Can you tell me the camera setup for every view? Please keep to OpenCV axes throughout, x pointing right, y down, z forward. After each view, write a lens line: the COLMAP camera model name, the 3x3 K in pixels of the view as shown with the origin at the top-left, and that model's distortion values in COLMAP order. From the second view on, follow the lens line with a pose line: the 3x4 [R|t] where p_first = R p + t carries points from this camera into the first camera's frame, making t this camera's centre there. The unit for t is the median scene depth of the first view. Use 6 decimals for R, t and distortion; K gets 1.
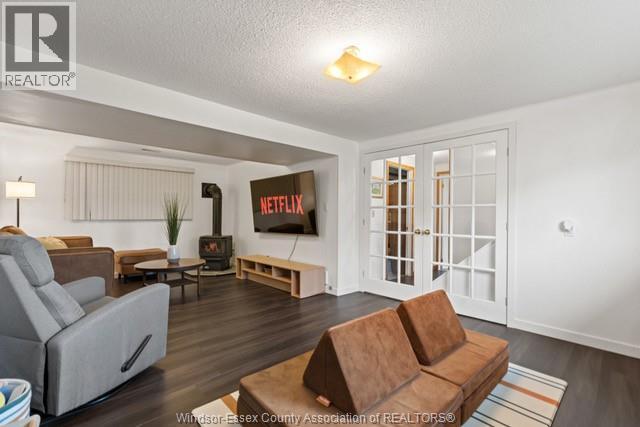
lens RADIAL K [[292.8, 0, 321.0], [0, 292.8, 215.2], [0, 0, 1]] dist [0.001785, 0.000243]
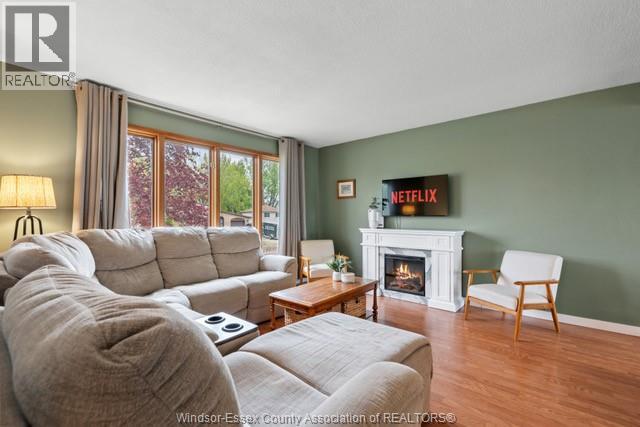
lens RADIAL K [[292.8, 0, 318.4], [0, 292.8, 214.1], [0, 0, 1]] dist [0.001785, 0.000243]
pose [[0.994668, -0.000614, 0.103125, -0.771782], [0.001277, 0.999979, -0.006364, 0.062823], [-0.103119, 0.006462, 0.994648, -0.421423]]
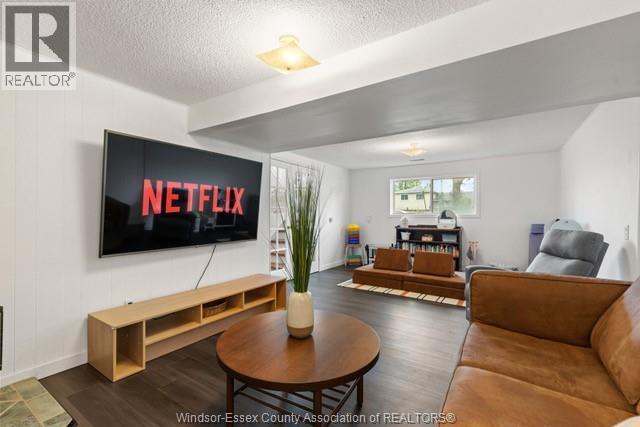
lens RADIAL K [[292.8, 0, 321.1], [0, 292.8, 214.9], [0, 0, 1]] dist [0.001785, 0.000243]
pose [[-0.214654, -0.007505, 0.976661, -0.790848], [-0.003144, 0.999971, 0.006993, -0.006778], [-0.976685, -0.001569, -0.214671, 0.897036]]
